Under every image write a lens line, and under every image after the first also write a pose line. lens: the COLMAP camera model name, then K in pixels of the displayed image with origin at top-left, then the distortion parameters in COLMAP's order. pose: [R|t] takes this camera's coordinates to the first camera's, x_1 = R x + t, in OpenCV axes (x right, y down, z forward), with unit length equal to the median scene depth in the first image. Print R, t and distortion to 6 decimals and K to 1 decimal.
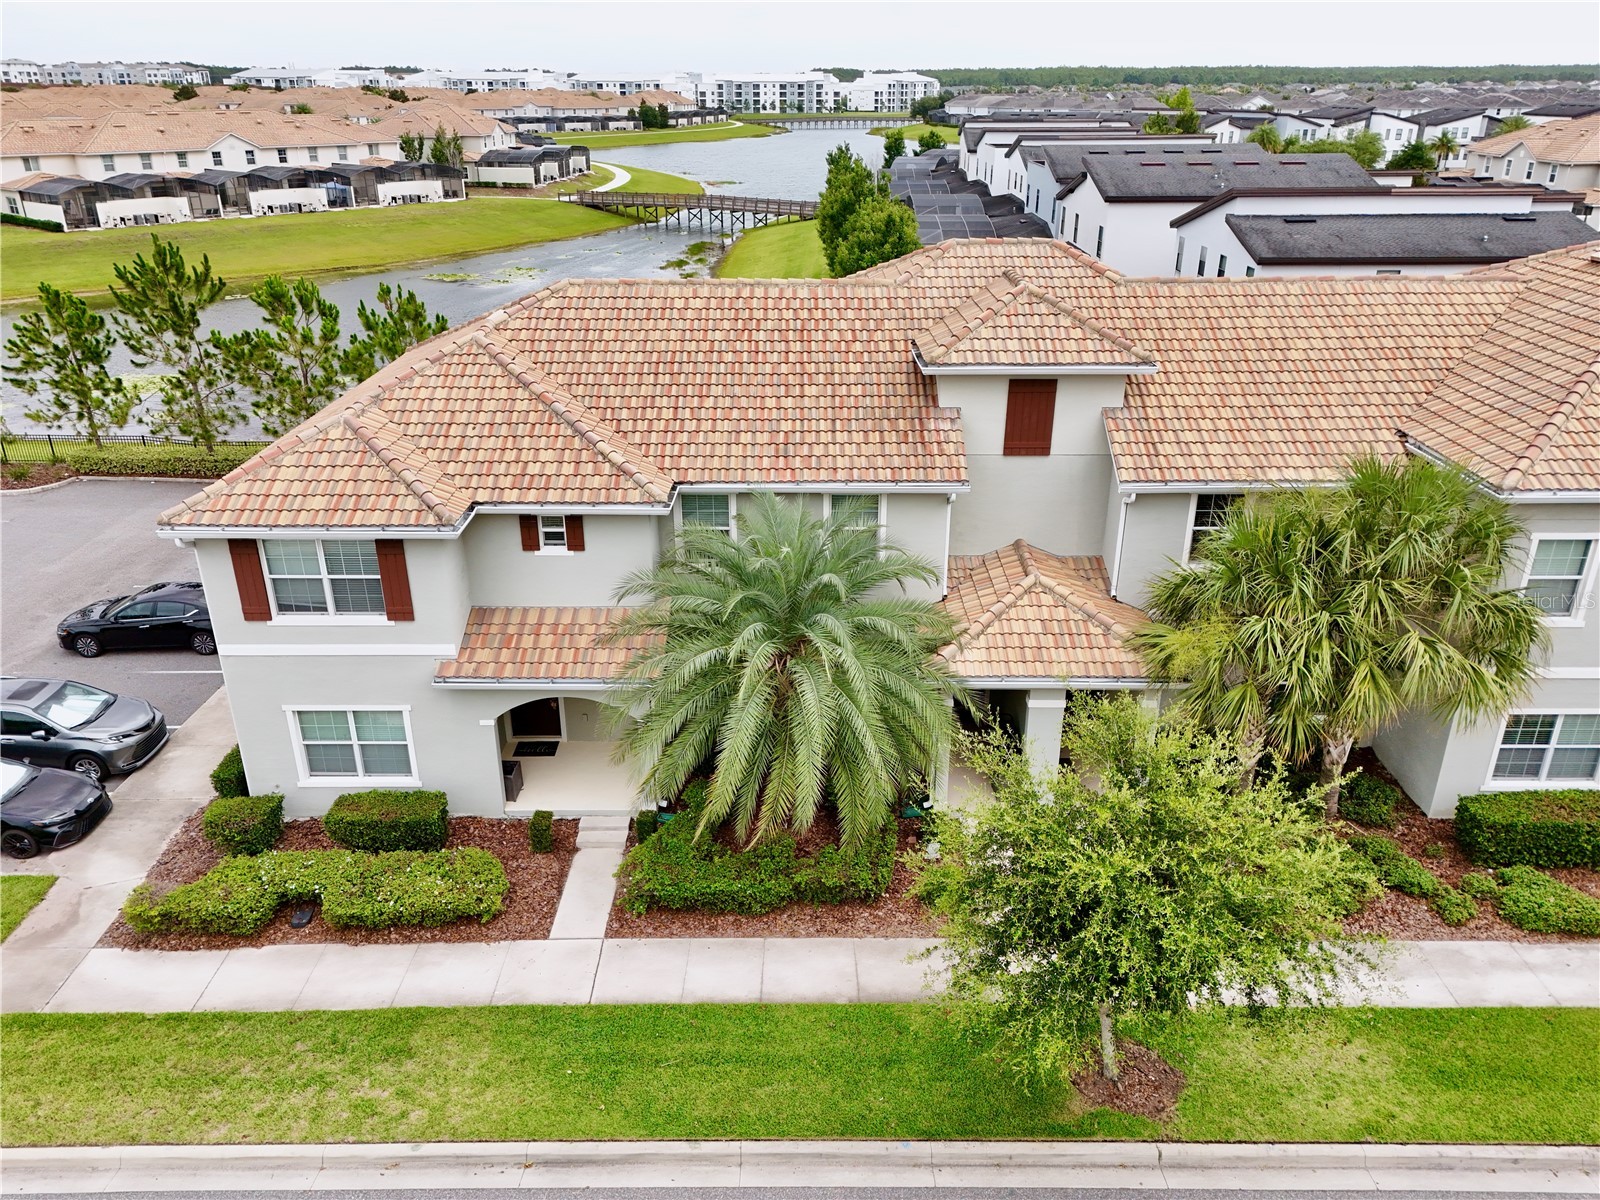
lens RADIAL K [[1173.7, 0, 799.4], [0, 1173.7, 609.2], [0, 0, 1]] dist [0.076412, -0.071321]
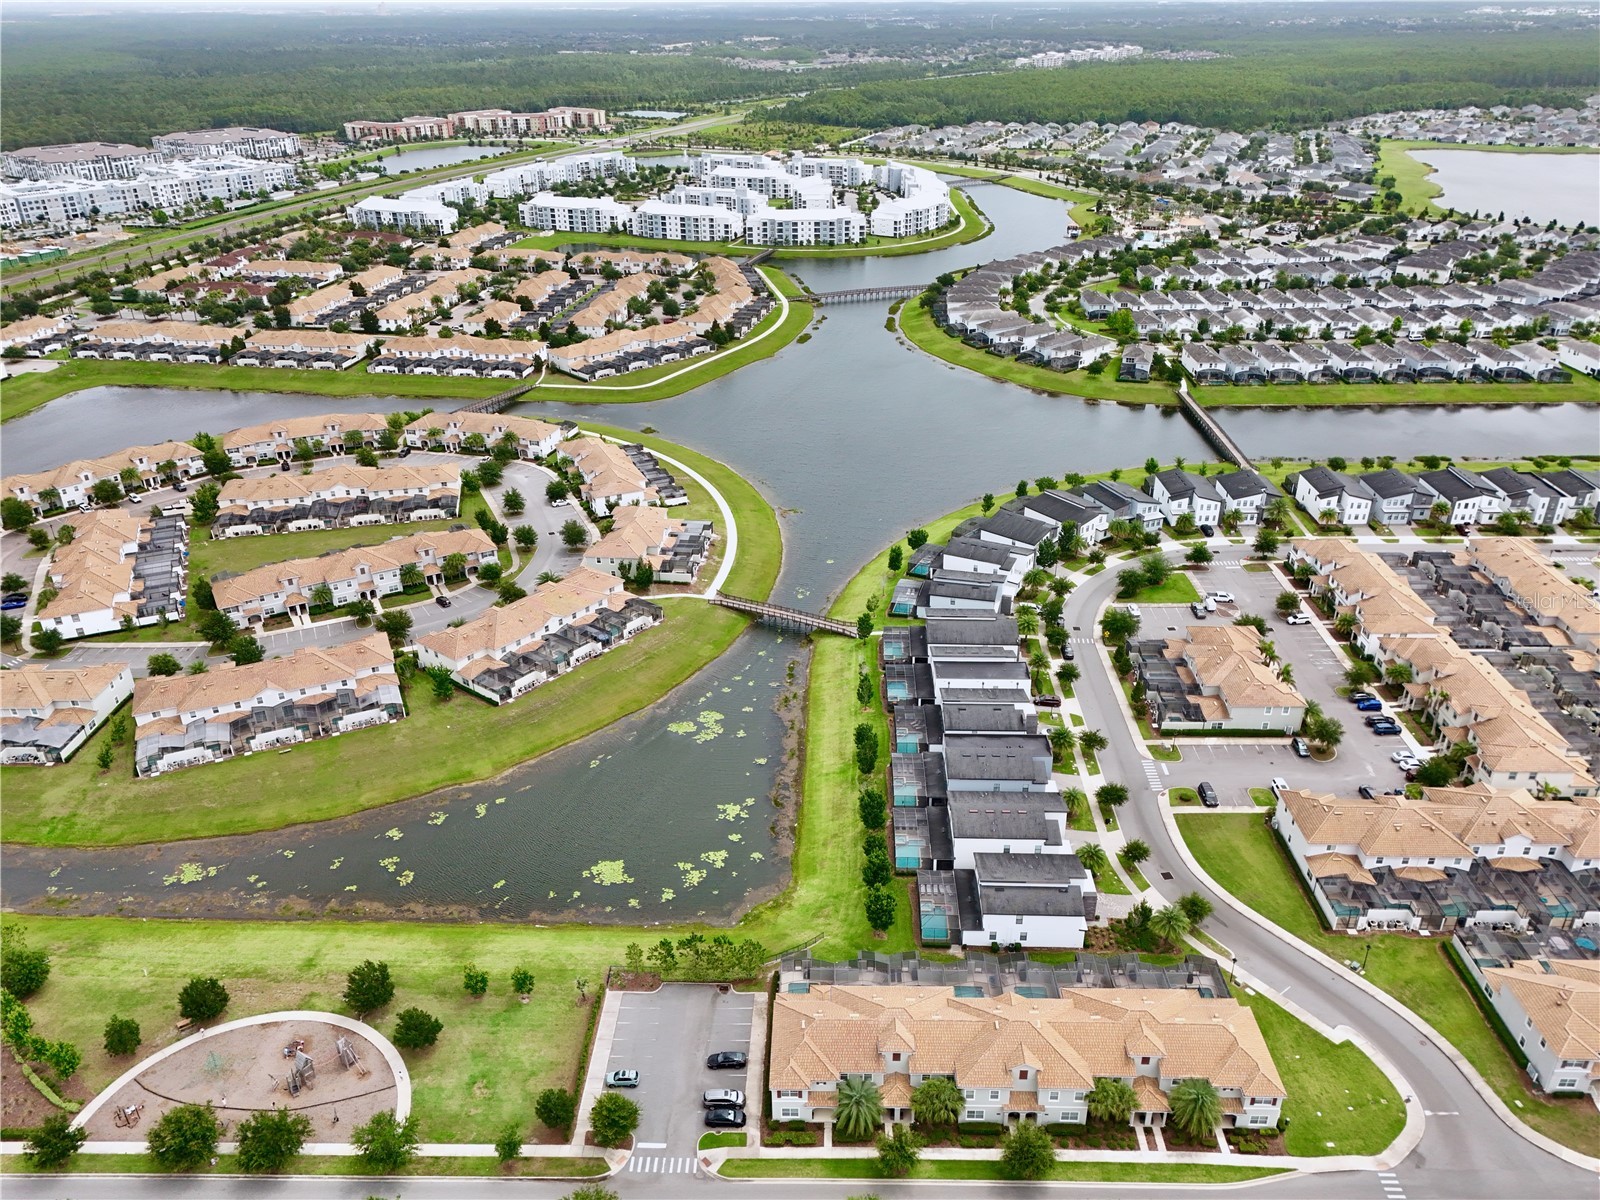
lens RADIAL K [[1173.7, 0, 799.4], [0, 1173.7, 609.2], [0, 0, 1]] dist [0.076412, -0.071321]
pose [[0.999772, -0.002409, -0.021201, -0.187861], [0.003631, 0.998323, 0.057767, -3.104660], [0.021026, -0.057831, 0.998105, -5.488279]]
